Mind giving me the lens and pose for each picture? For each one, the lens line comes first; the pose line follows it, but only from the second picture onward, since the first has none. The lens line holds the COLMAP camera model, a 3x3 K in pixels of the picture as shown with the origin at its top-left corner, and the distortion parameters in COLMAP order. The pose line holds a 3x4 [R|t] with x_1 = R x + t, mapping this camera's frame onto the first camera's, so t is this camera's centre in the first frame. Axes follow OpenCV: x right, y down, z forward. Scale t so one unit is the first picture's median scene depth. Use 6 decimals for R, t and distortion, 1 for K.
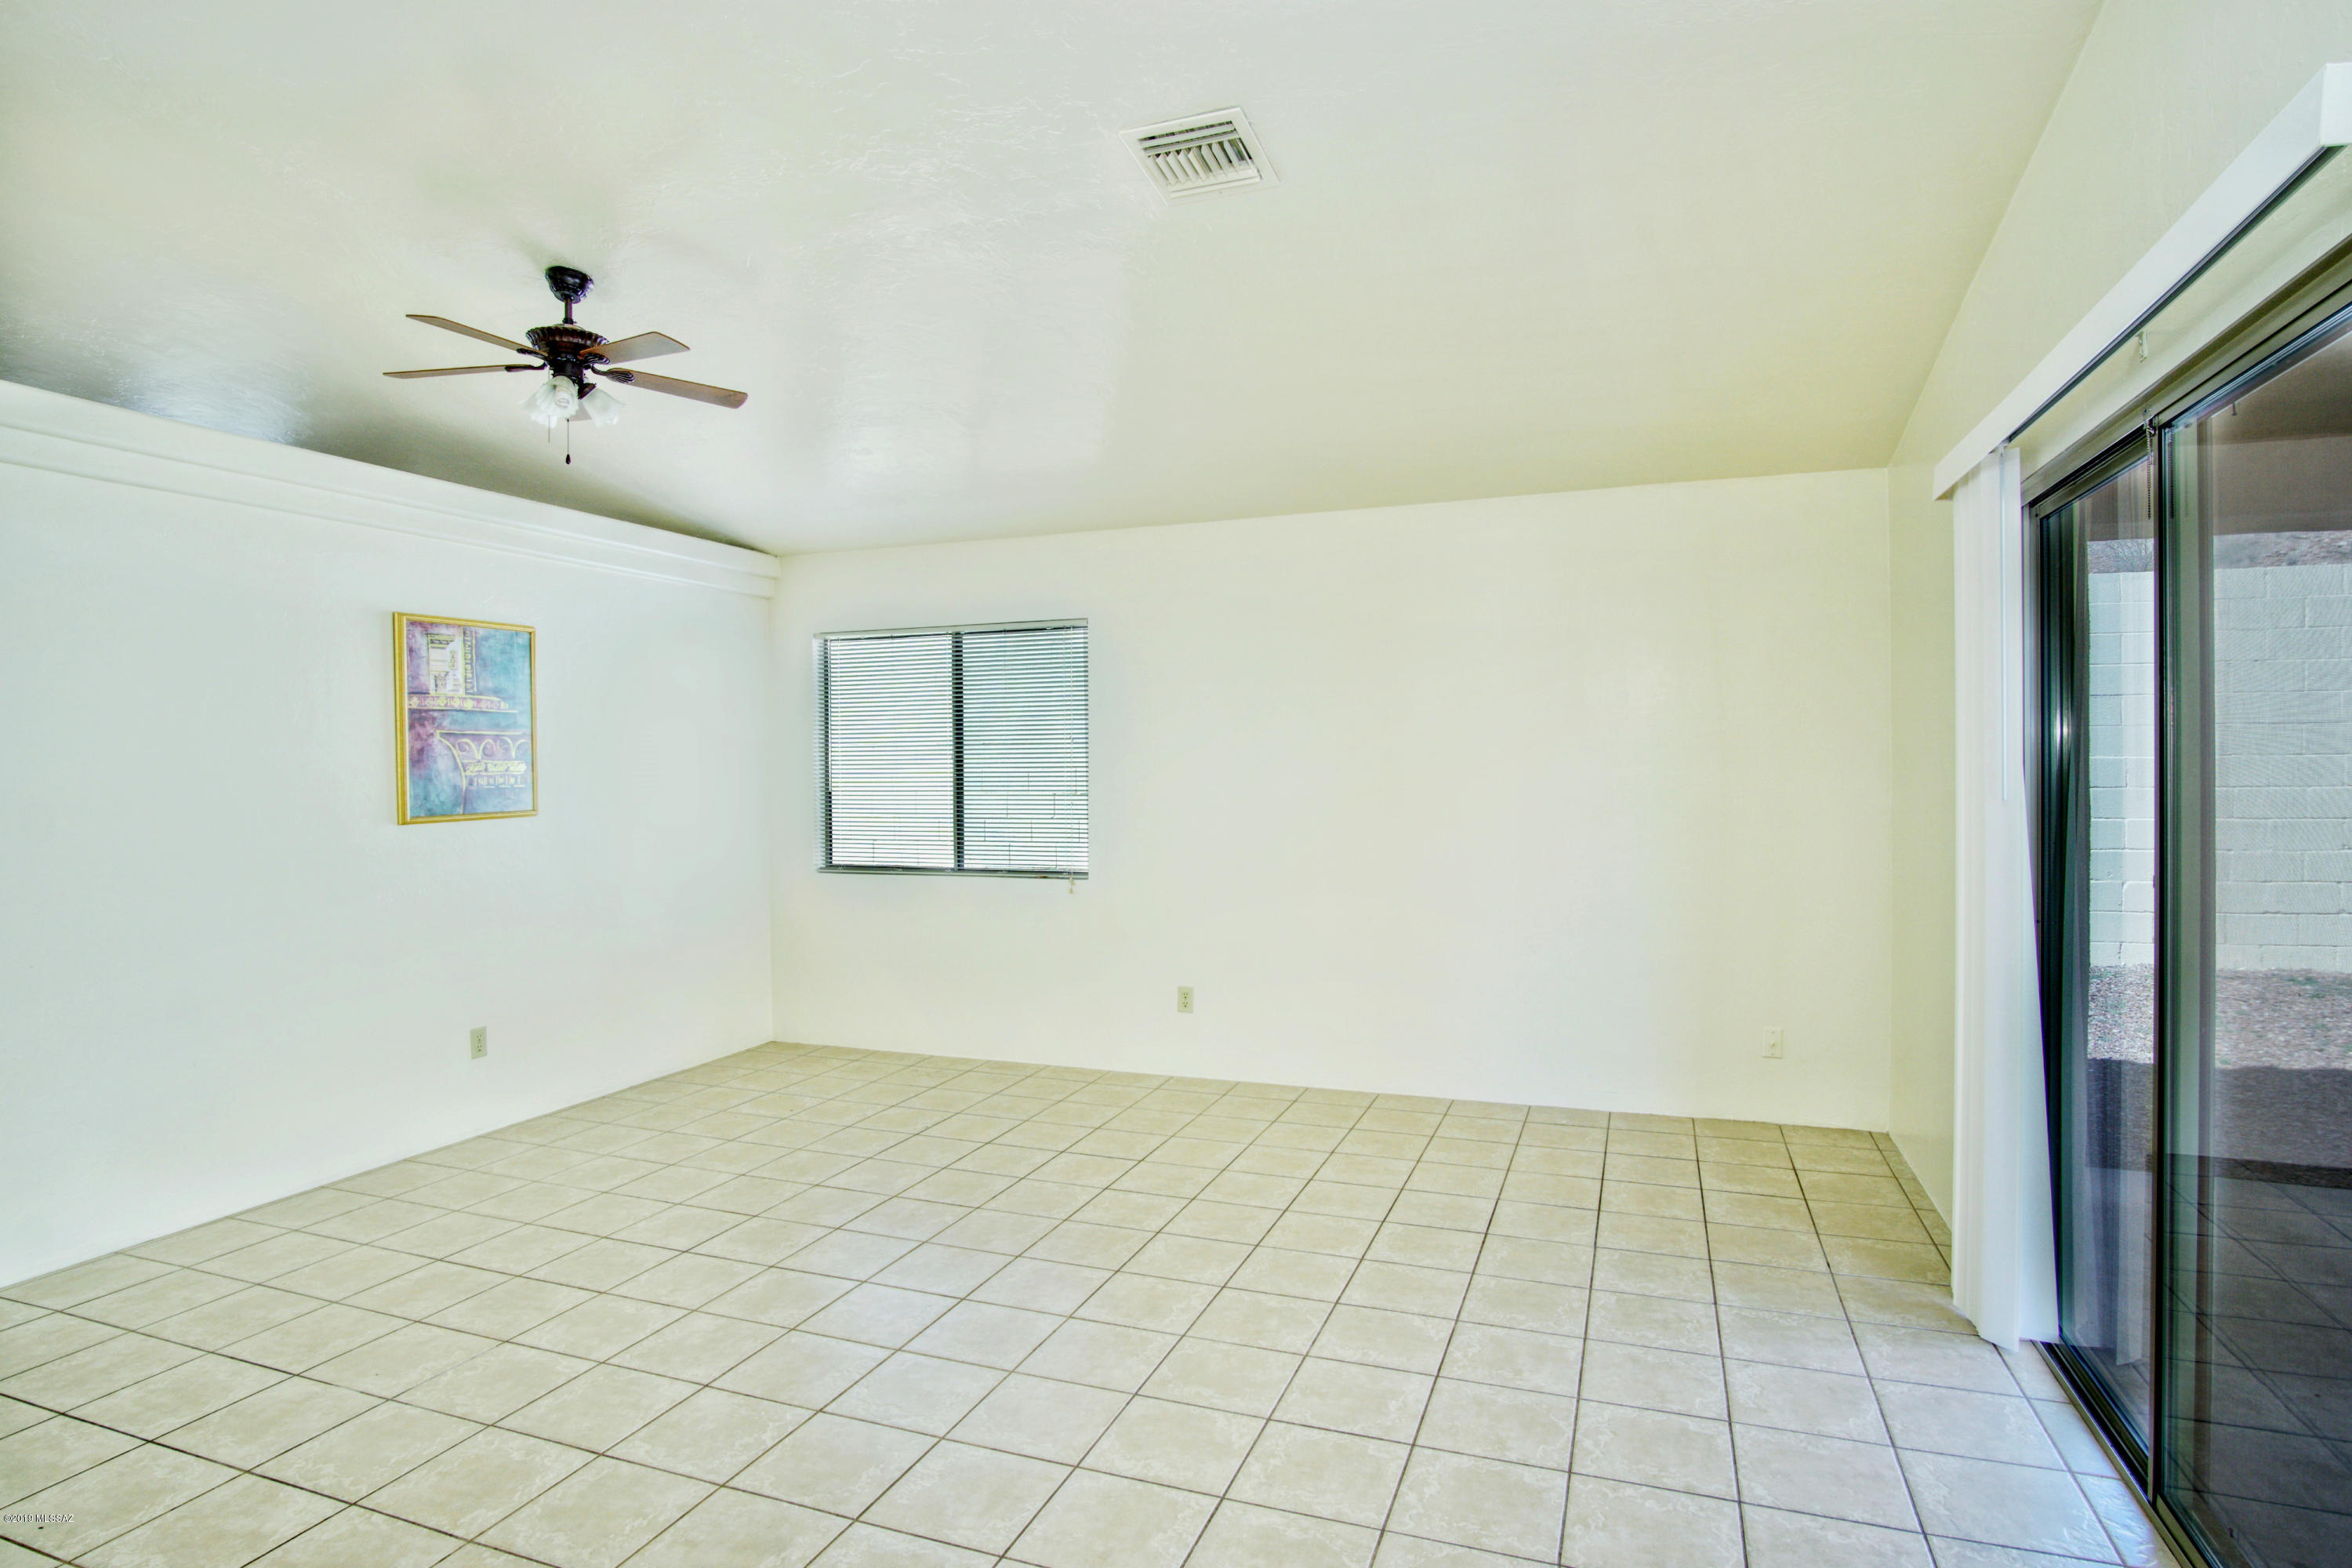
lens RADIAL K [[1255.6, 0, 1170.7], [0, 1255.6, 793.8], [0, 0, 1]] dist [-0.032414, 0.008891]
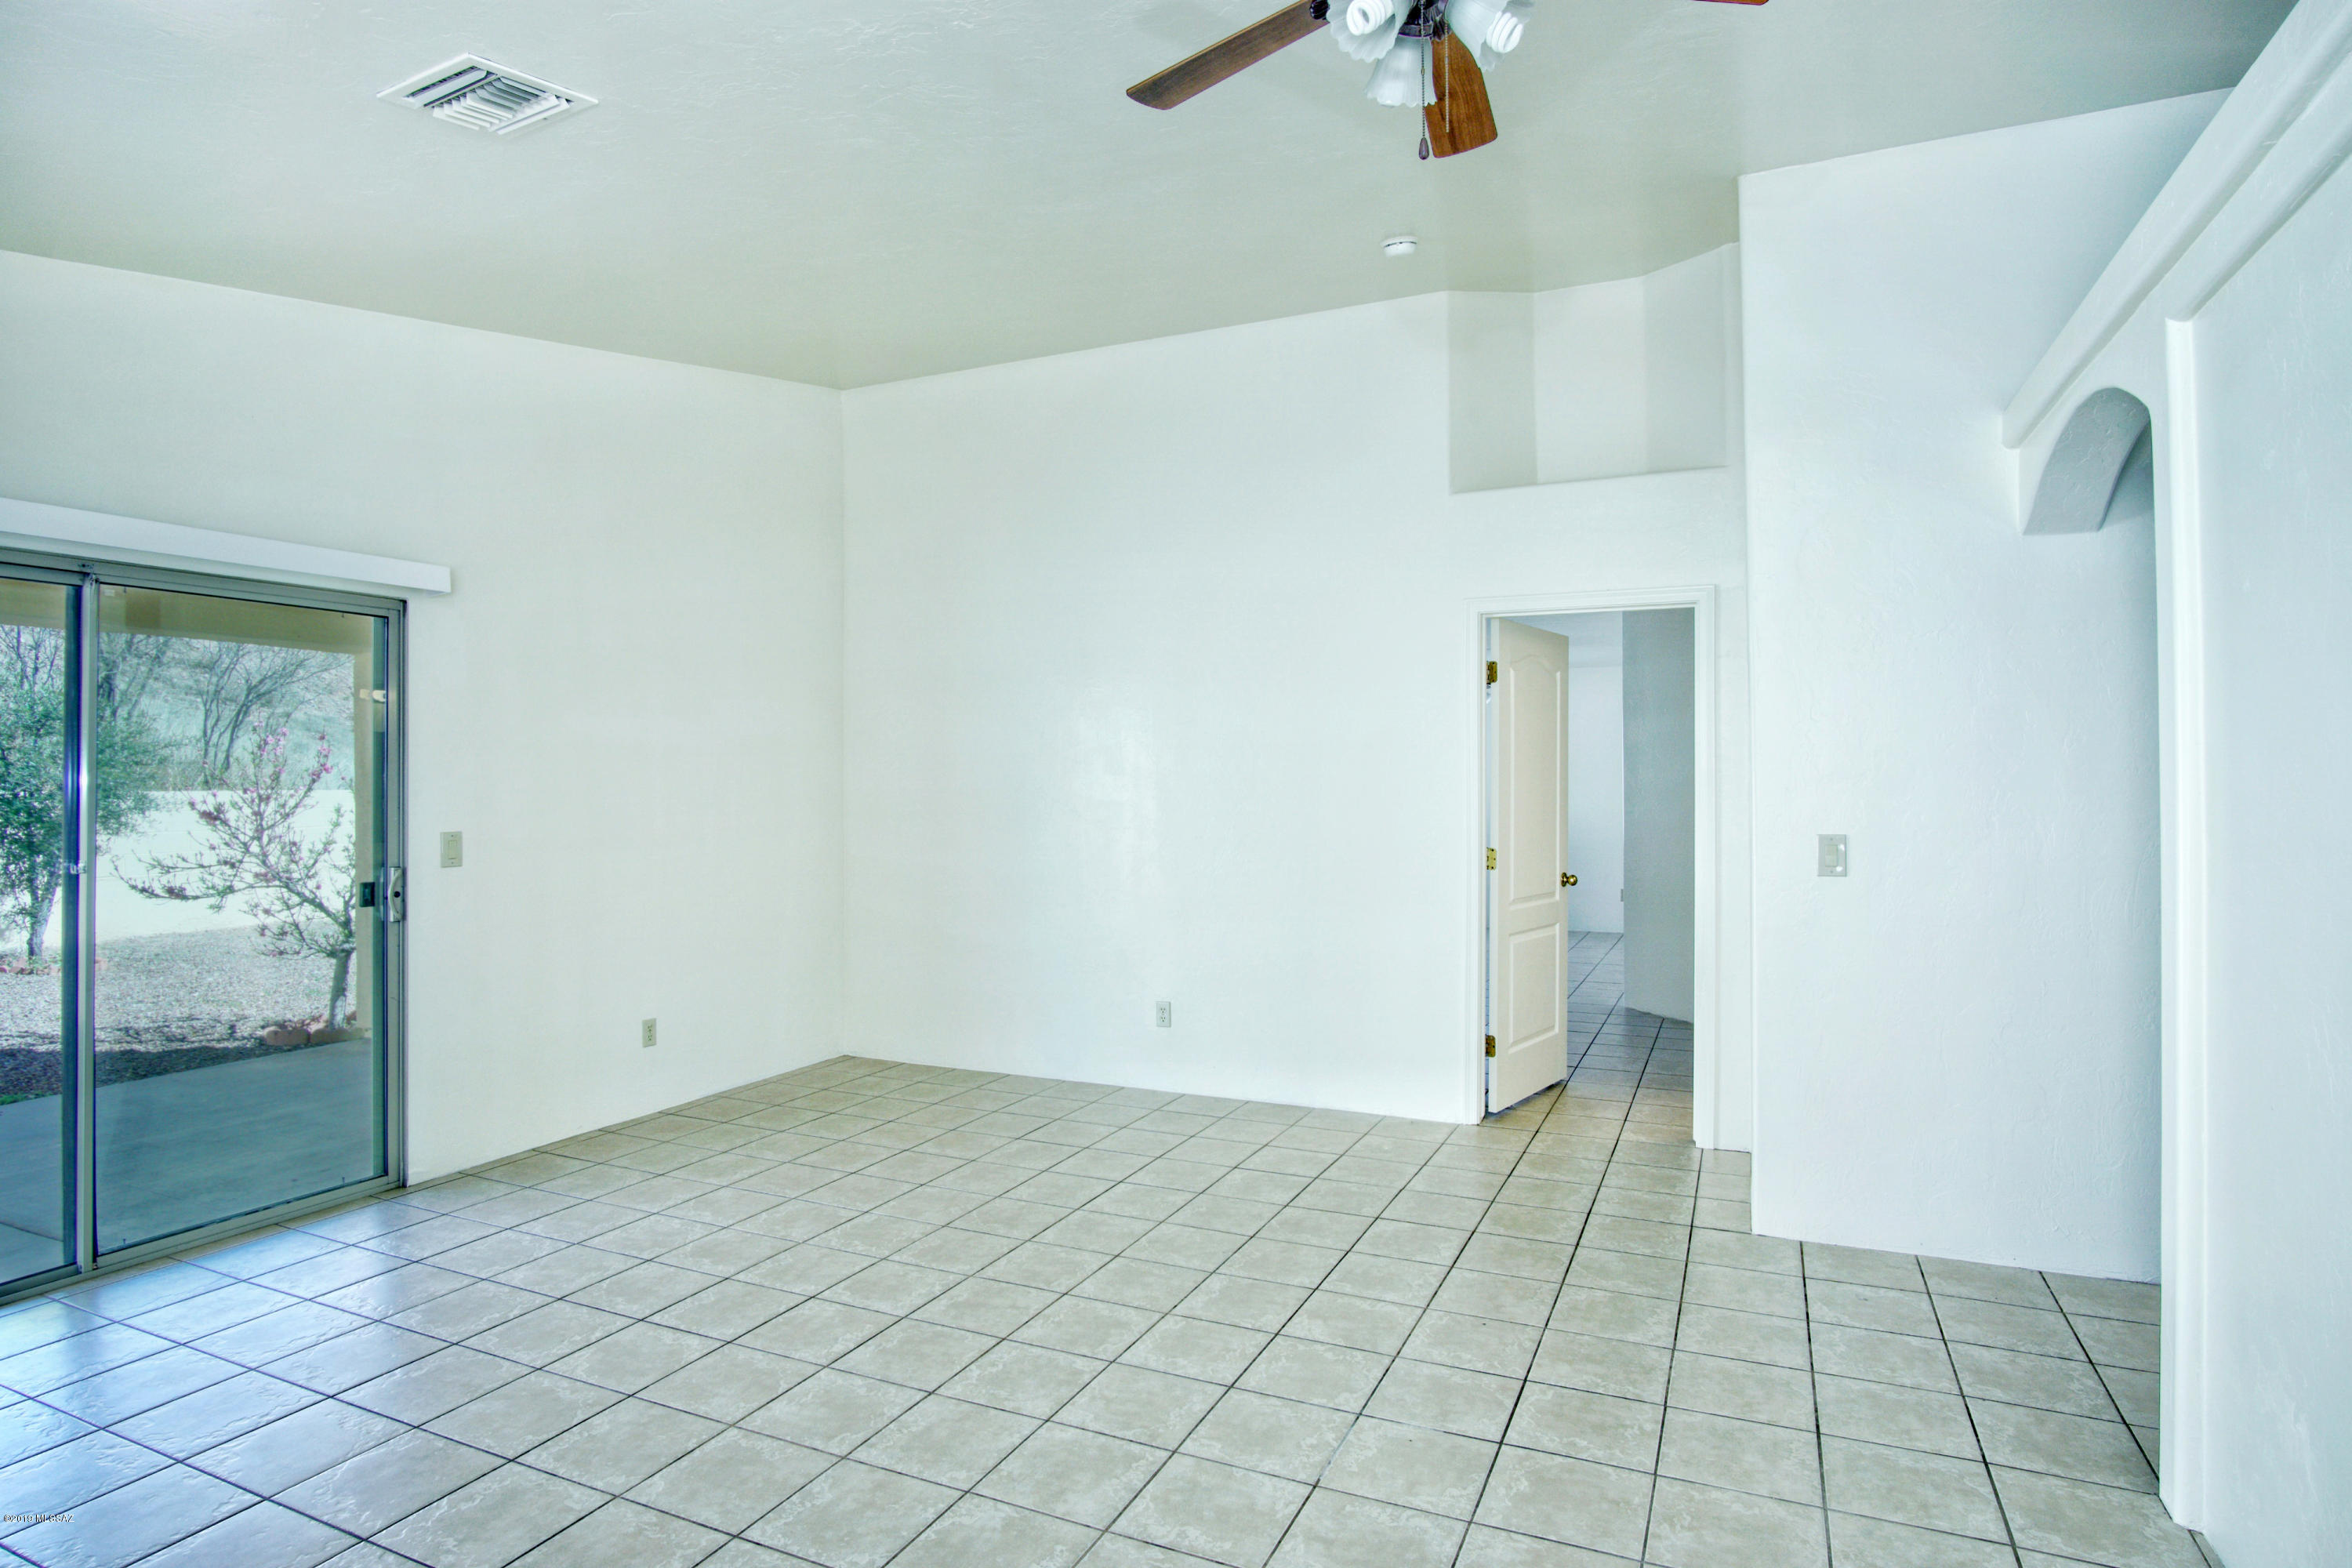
lens RADIAL K [[1255.6, 0, 1169.4], [0, 1255.6, 780.9], [0, 0, 1]] dist [-0.032414, 0.008891]
pose [[-0.997391, 0.013377, 0.070936, -0.444961], [0.014741, 0.999716, 0.018740, -0.032480], [-0.070665, 0.019737, -0.997305, 1.595900]]
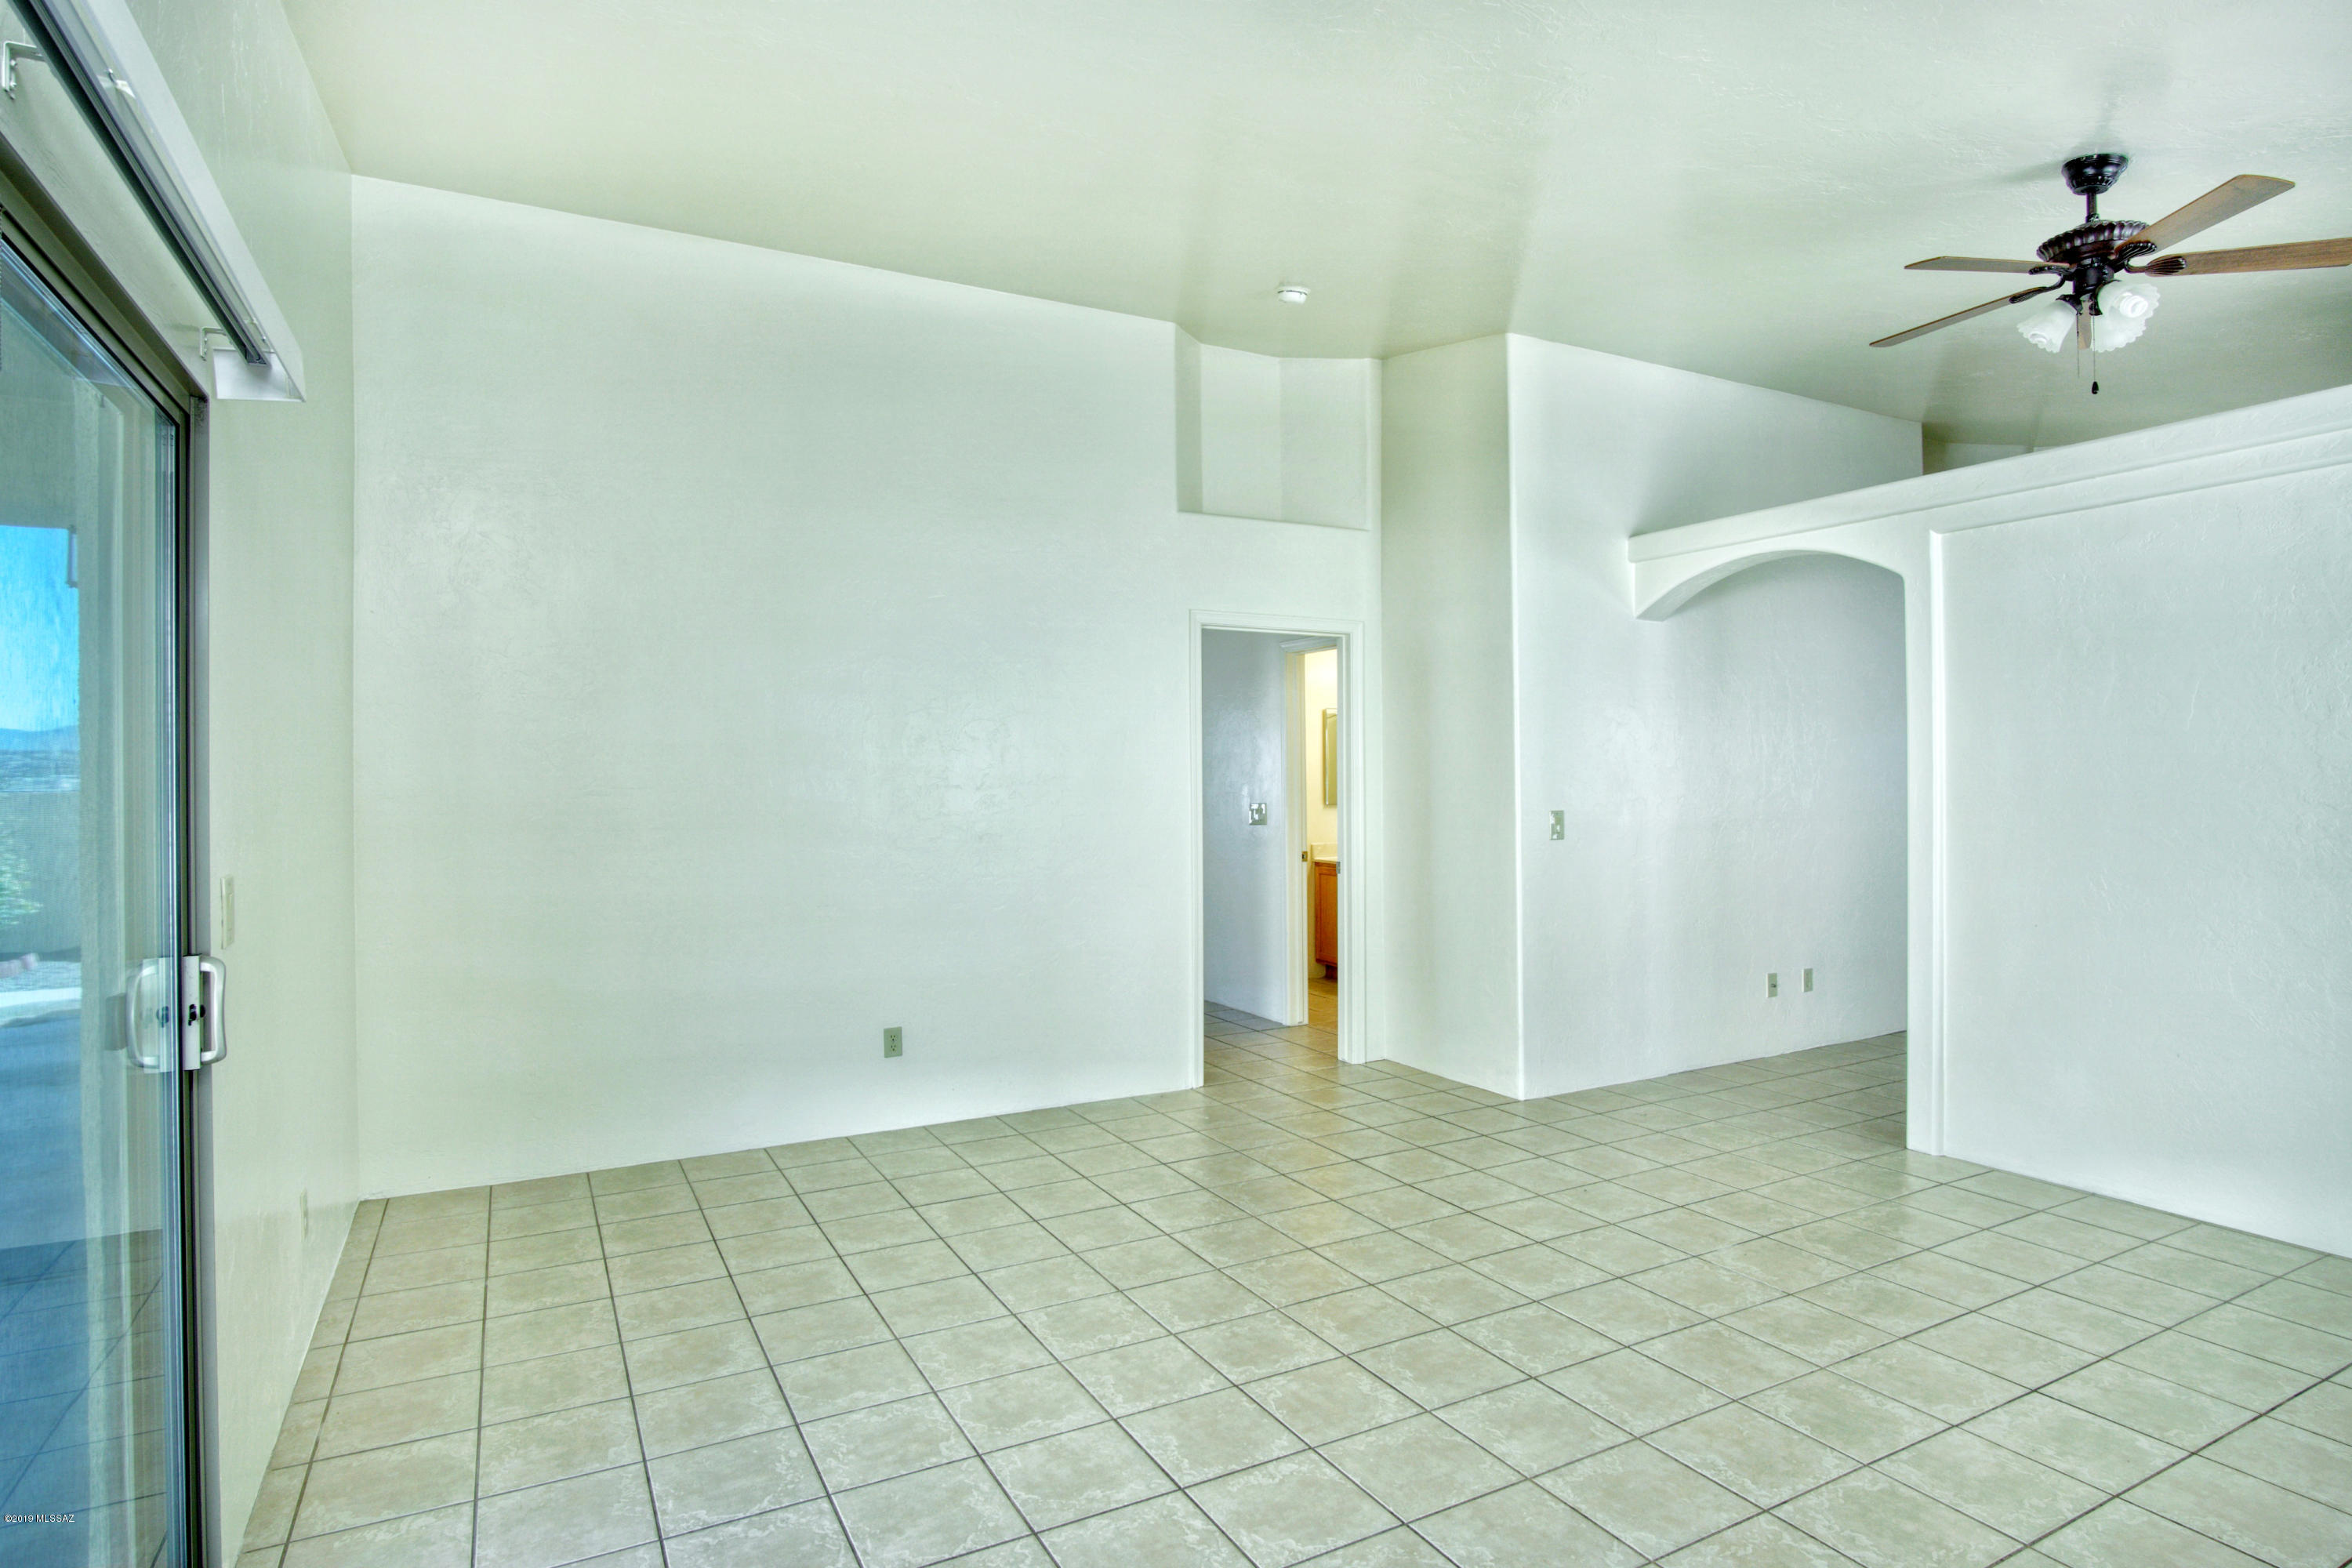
lens RADIAL K [[1255.6, 0, 1183.6], [0, 1255.6, 784.0], [0, 0, 1]] dist [-0.032414, 0.008891]
pose [[-0.651654, 0.017073, -0.758324, 0.558825], [-0.003022, 0.999680, 0.025104, -0.029584], [0.758510, 0.018651, -0.651394, 1.144053]]
